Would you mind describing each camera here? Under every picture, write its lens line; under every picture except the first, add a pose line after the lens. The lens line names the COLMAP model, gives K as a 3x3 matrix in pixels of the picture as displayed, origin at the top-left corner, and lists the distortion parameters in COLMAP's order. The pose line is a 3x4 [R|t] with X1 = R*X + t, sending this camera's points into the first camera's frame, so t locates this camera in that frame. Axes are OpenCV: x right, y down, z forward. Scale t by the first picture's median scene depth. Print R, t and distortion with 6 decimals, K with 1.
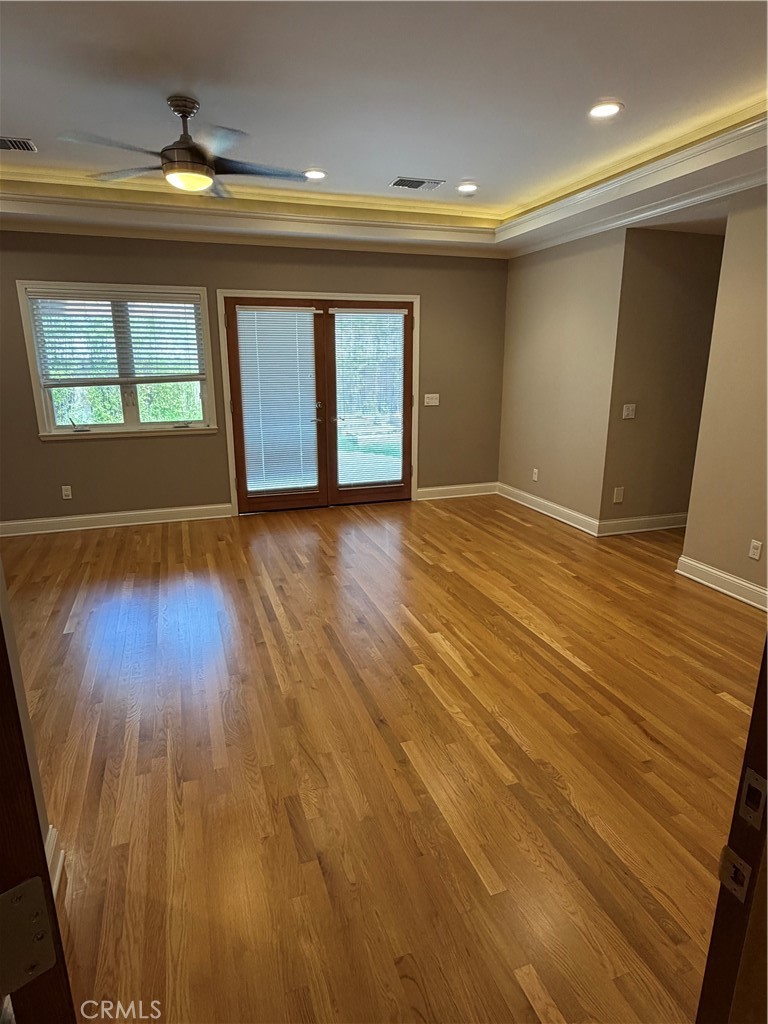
lens RADIAL K [[586.6, 0, 380.5], [0, 586.6, 512.8], [0, 0, 1]] dist [-0.001292, 0.001816]
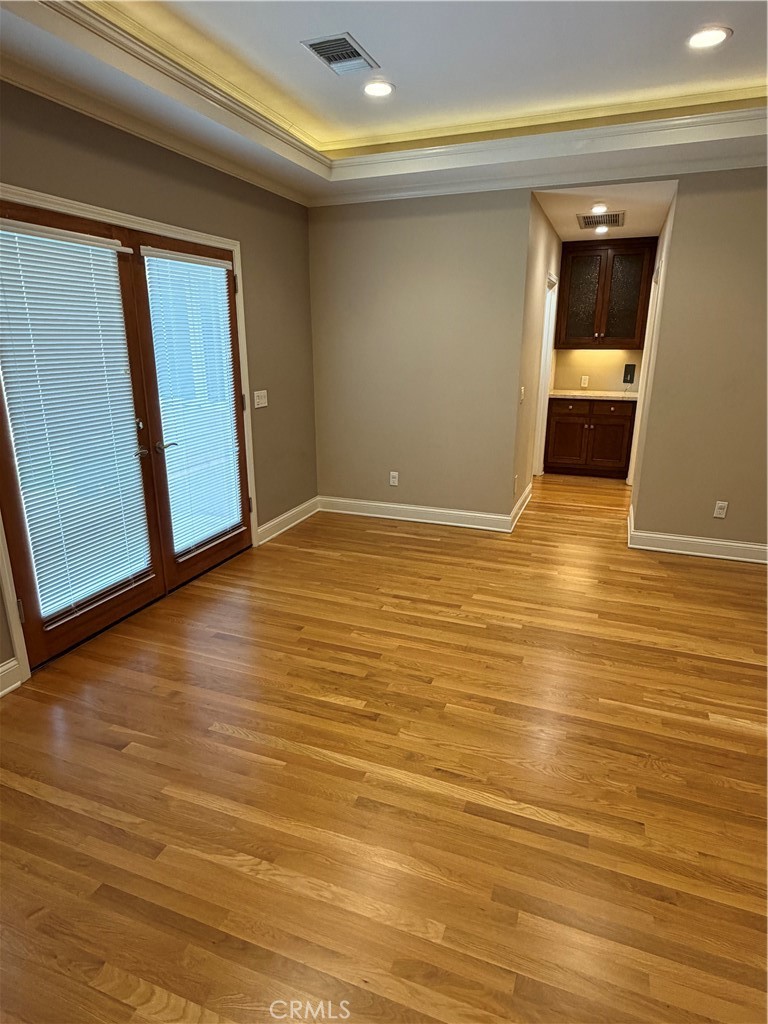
lens RADIAL K [[586.6, 0, 383.5], [0, 586.6, 509.6], [0, 0, 1]] dist [-0.001292, 0.001816]
pose [[0.640572, -0.215124, 0.737149, -0.383536], [0.198173, 0.973751, 0.111963, -0.122321], [-0.741886, 0.074362, 0.666390, 0.472947]]
